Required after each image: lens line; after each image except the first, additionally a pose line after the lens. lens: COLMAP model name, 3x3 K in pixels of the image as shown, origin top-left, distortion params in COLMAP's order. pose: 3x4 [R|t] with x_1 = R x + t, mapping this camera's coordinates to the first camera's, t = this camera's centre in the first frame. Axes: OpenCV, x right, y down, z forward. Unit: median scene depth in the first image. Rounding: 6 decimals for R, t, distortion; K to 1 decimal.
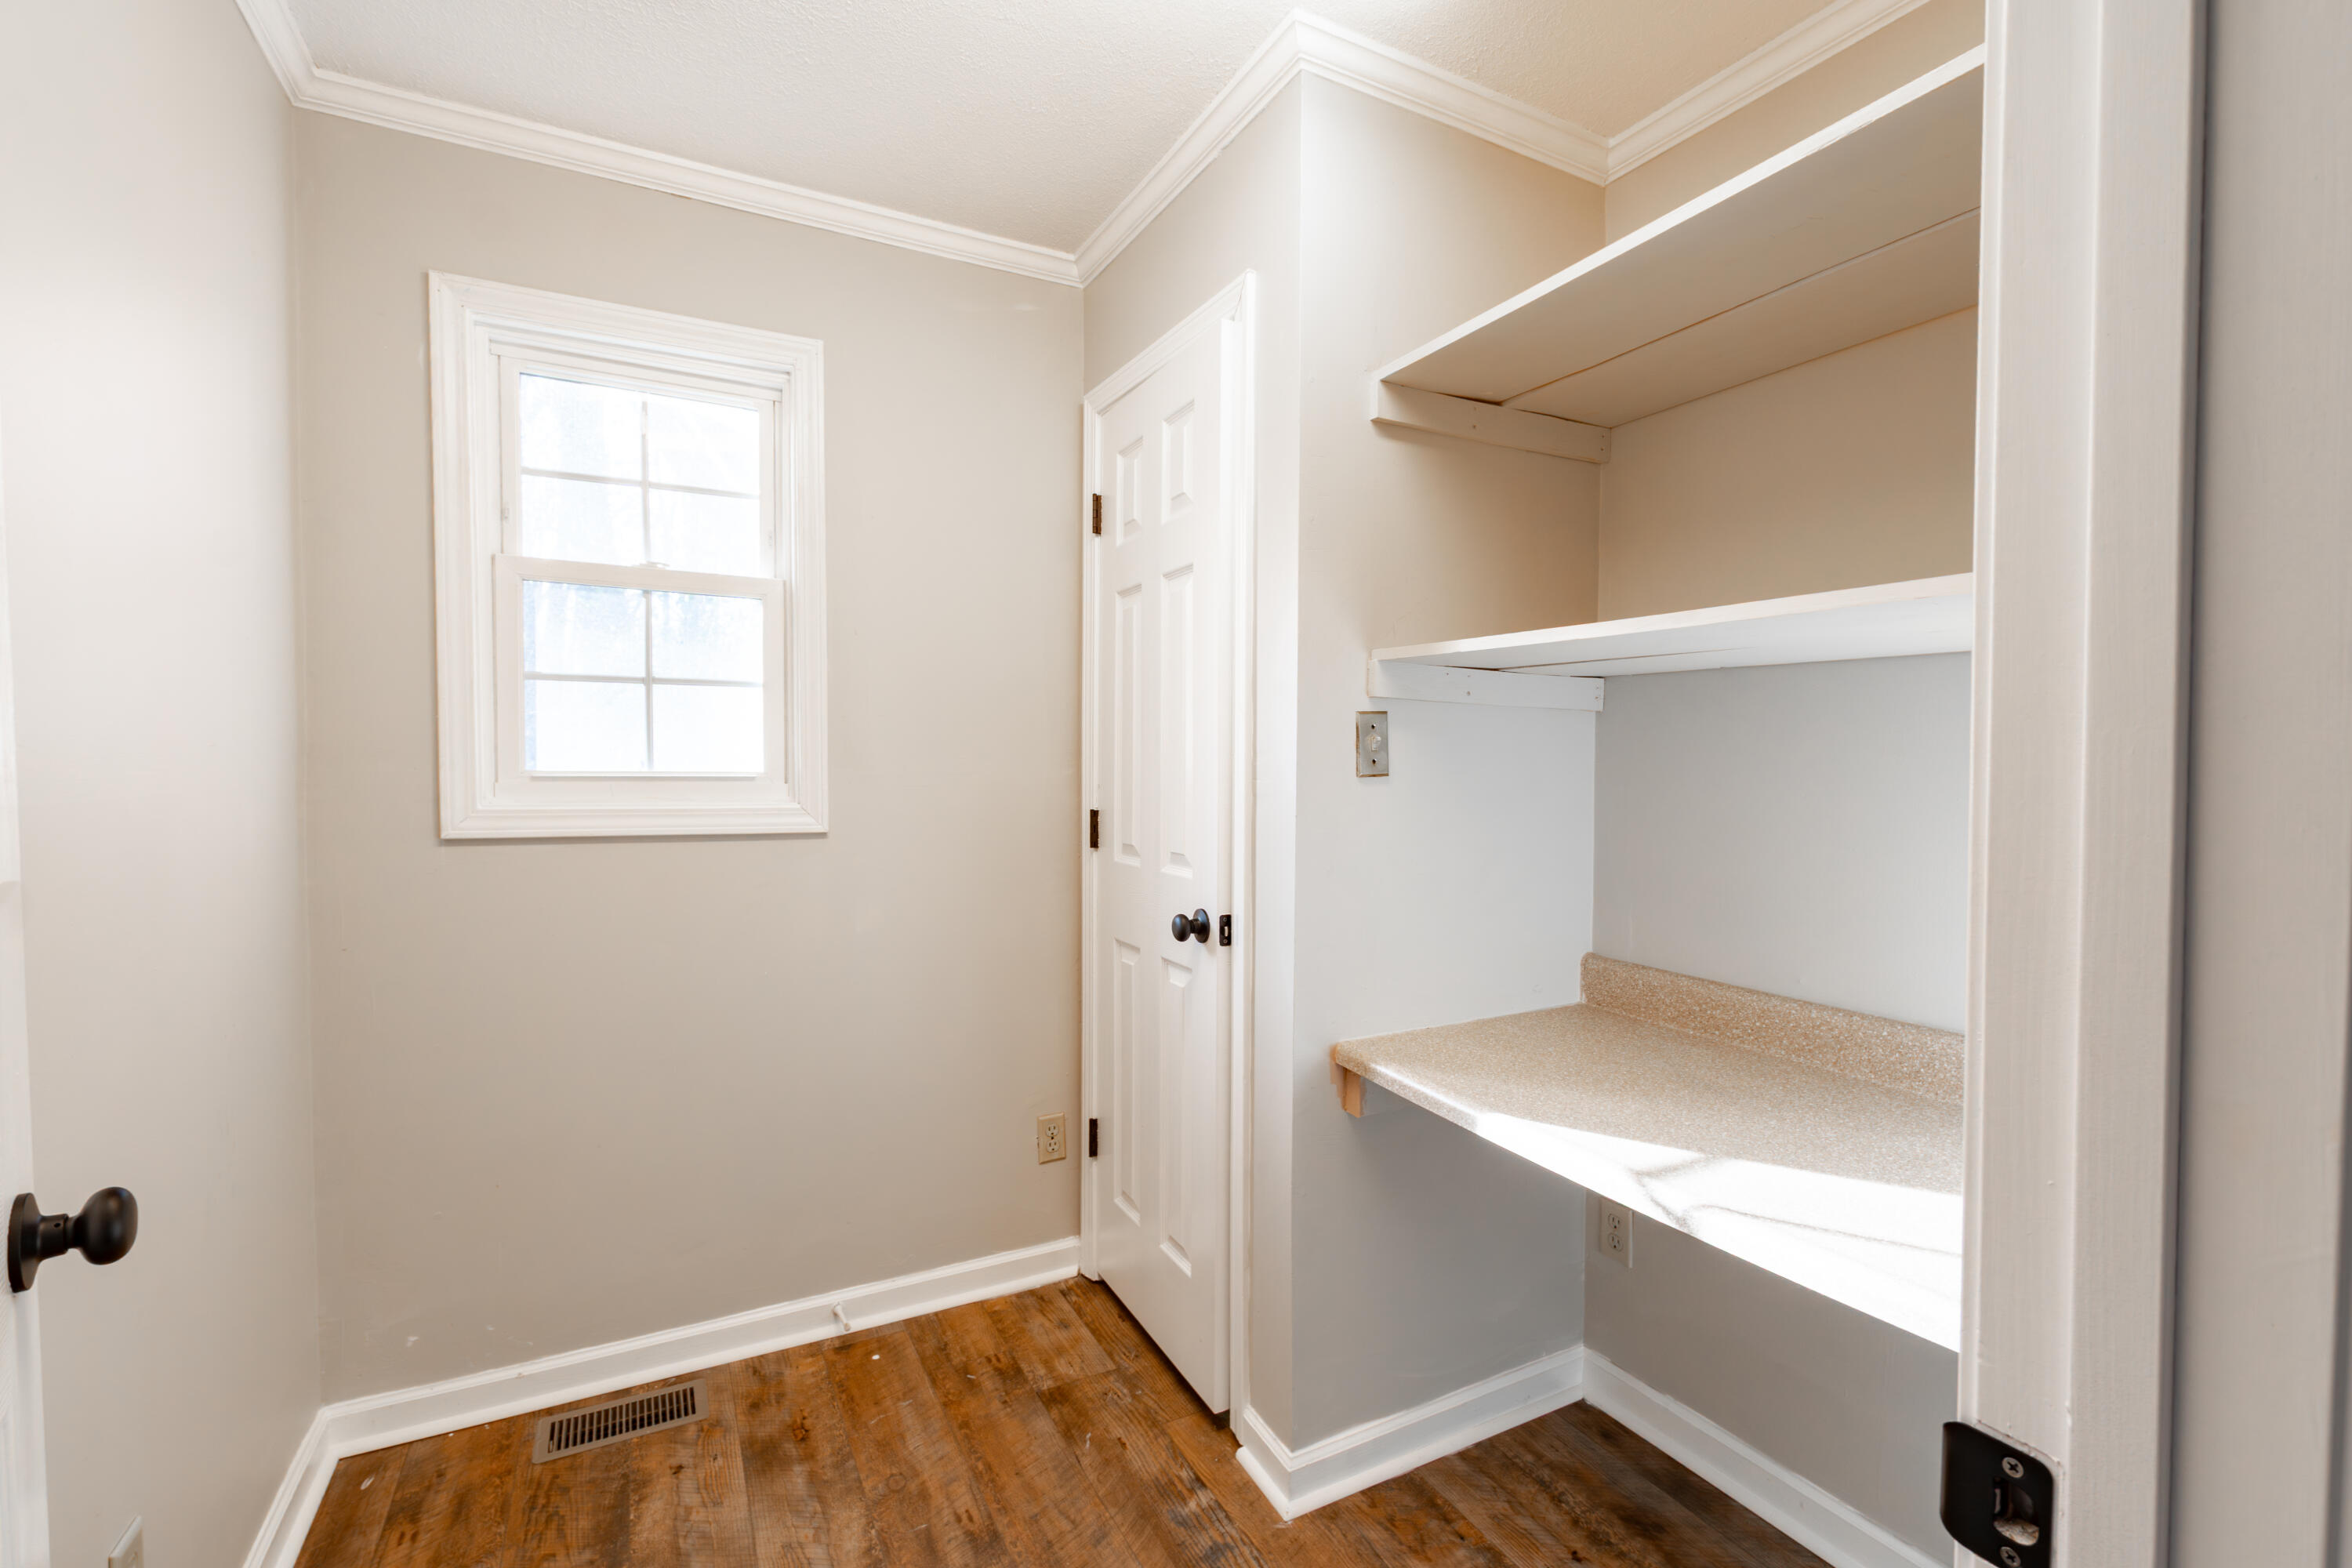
lens RADIAL K [[1025.9, 0, 1164.8], [0, 1025.9, 793.4], [0, 0, 1]] dist [0.002867, 0.000145]
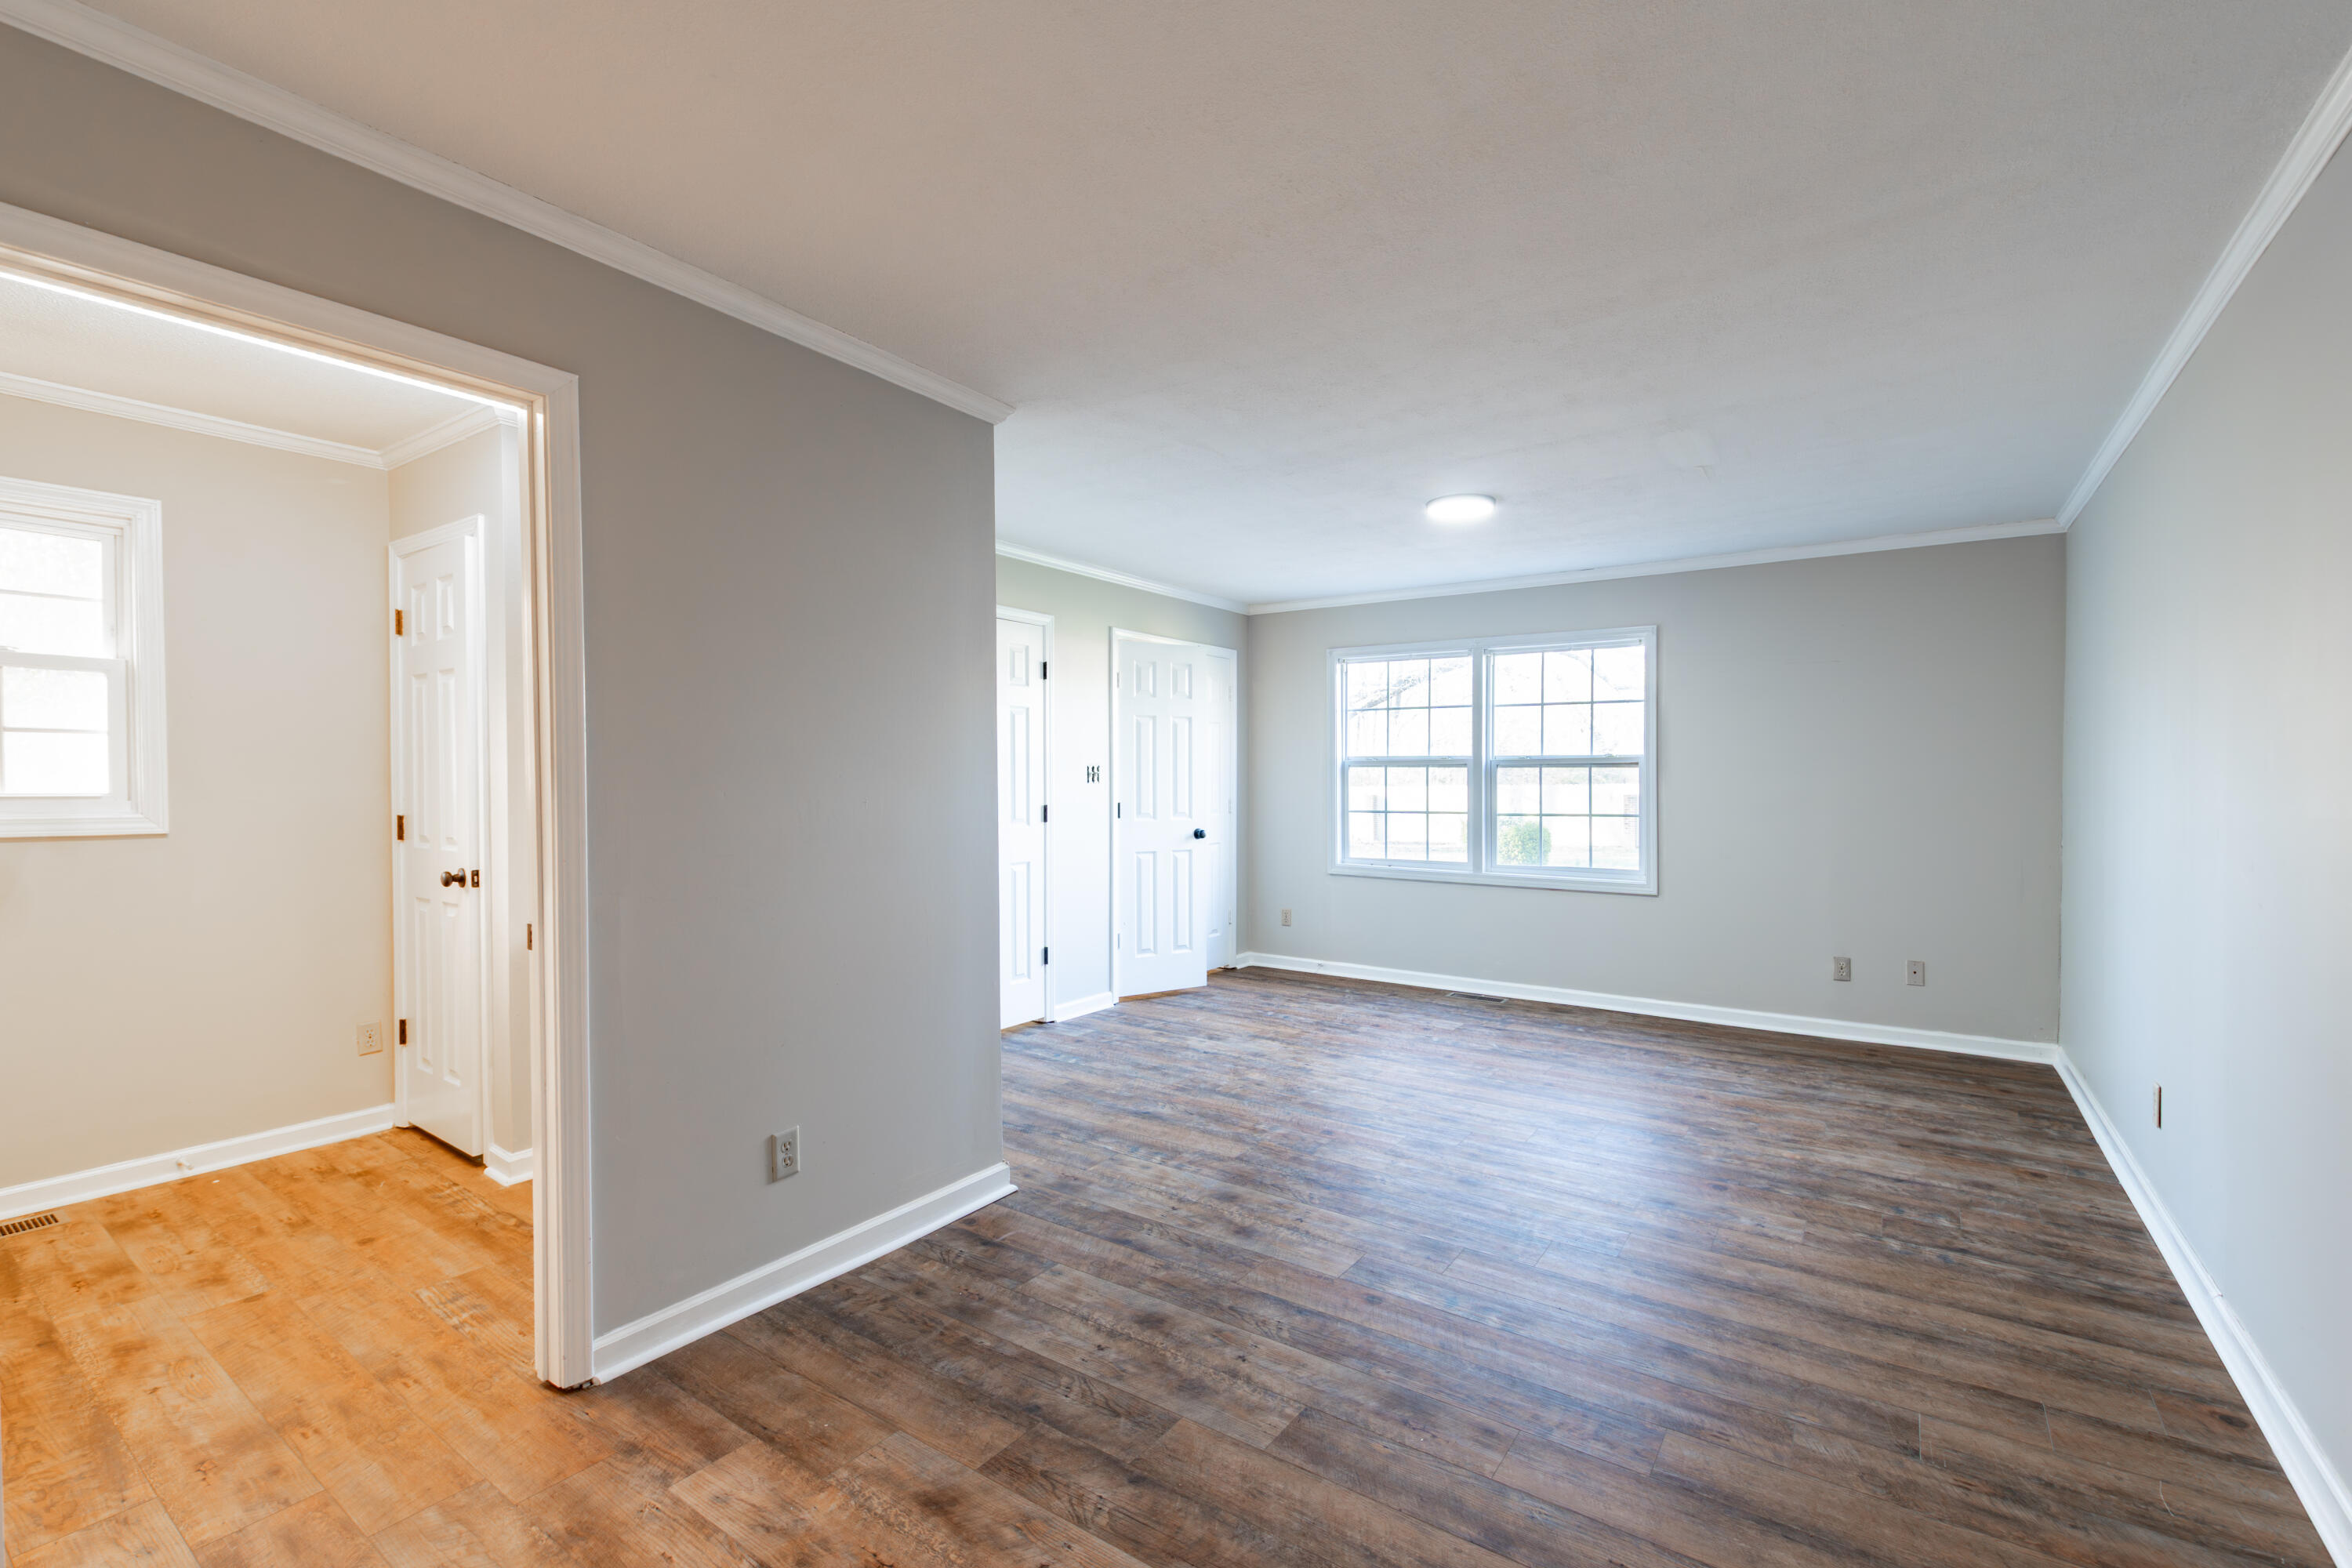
lens RADIAL K [[1056.9, 0, 1188.7], [0, 1056.9, 789.9], [0, 0, 1]] dist [0.004725, -0.001040]
pose [[0.886838, -0.013741, 0.461877, 0.271190], [0.022136, 0.999673, -0.012763, 0.027629], [-0.461550, 0.021543, 0.886852, -1.041945]]
